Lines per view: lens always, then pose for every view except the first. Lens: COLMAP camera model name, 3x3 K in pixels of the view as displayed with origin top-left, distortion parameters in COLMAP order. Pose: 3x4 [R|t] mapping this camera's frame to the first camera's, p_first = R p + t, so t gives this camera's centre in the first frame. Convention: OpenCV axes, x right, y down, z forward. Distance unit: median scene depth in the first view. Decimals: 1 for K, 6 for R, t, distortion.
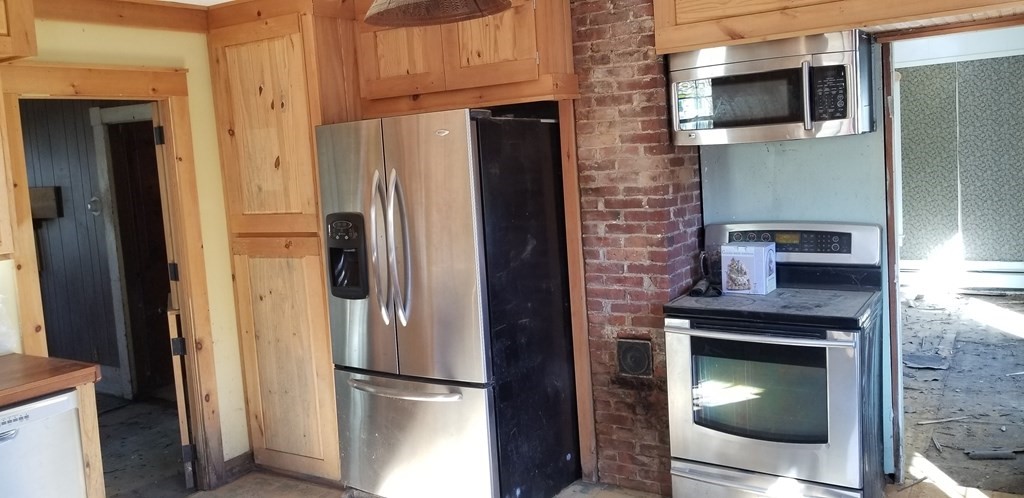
lens RADIAL K [[798.5, 0, 513.3], [0, 798.5, 240.5], [0, 0, 1]] dist [-0.004724, -0.016124]
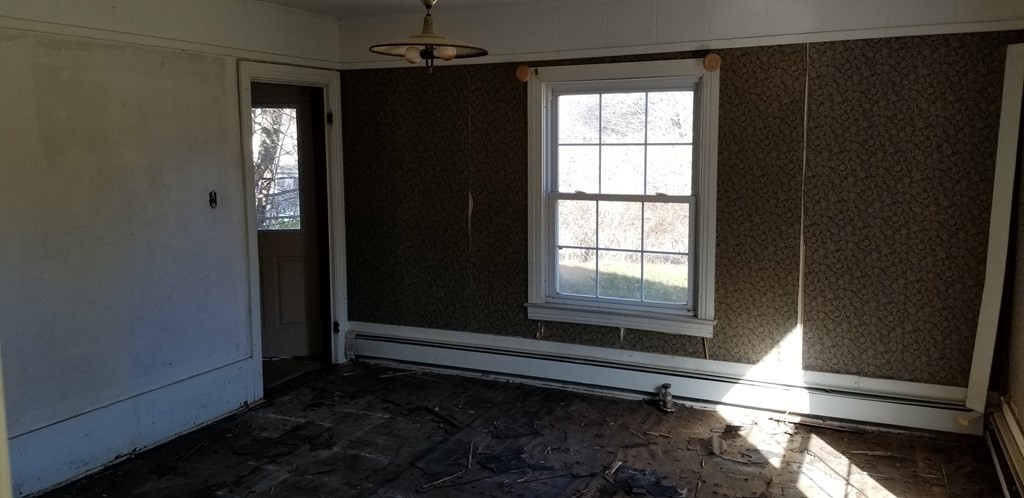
lens RADIAL K [[798.5, 0, 510.4], [0, 798.5, 252.6], [0, 0, 1]] dist [-0.004724, -0.016124]
pose [[0.988894, 0.045970, 0.141336, 0.255600], [-0.047350, 0.998858, 0.006418, -0.059143], [-0.140879, -0.013038, 0.989941, 0.431126]]
